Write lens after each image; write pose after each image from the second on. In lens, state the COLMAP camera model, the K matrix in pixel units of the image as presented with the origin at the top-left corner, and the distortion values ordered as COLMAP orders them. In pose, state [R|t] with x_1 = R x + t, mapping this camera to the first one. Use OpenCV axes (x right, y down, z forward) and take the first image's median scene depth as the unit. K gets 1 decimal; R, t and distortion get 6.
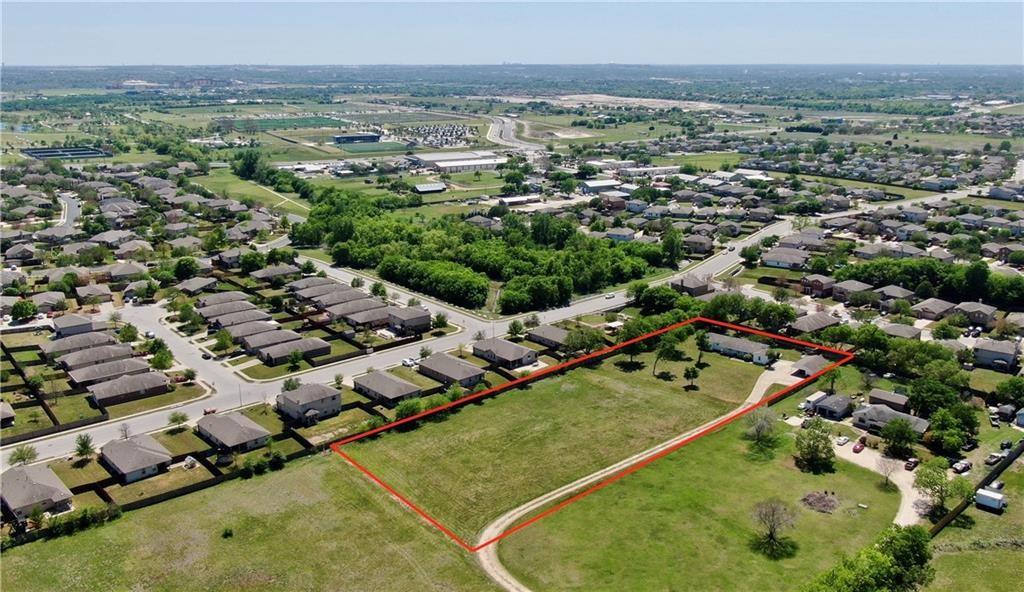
lens RADIAL K [[782.4, 0, 512.0], [0, 782.4, 296.0], [0, 0, 1]] dist [0.005771, -0.002781]
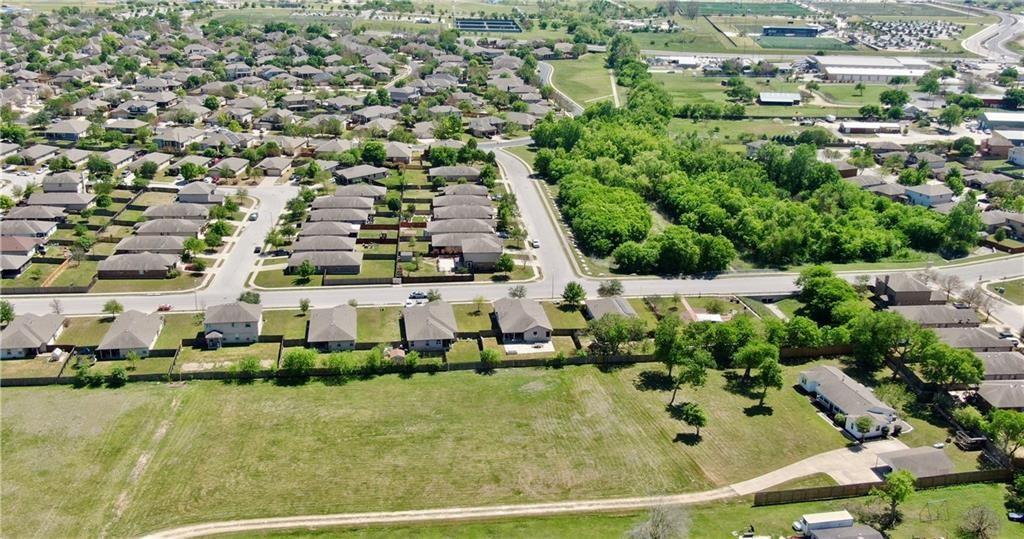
lens RADIAL K [[816.8, 0, 512.0], [0, 816.8, 269.5], [0, 0, 1]] dist [0.000221, 0.004991]
pose [[0.841366, 0.218162, -0.494478, 0.262232], [-0.171247, 0.975380, 0.138953, -0.063750], [0.512618, -0.032232, 0.858012, 0.187666]]
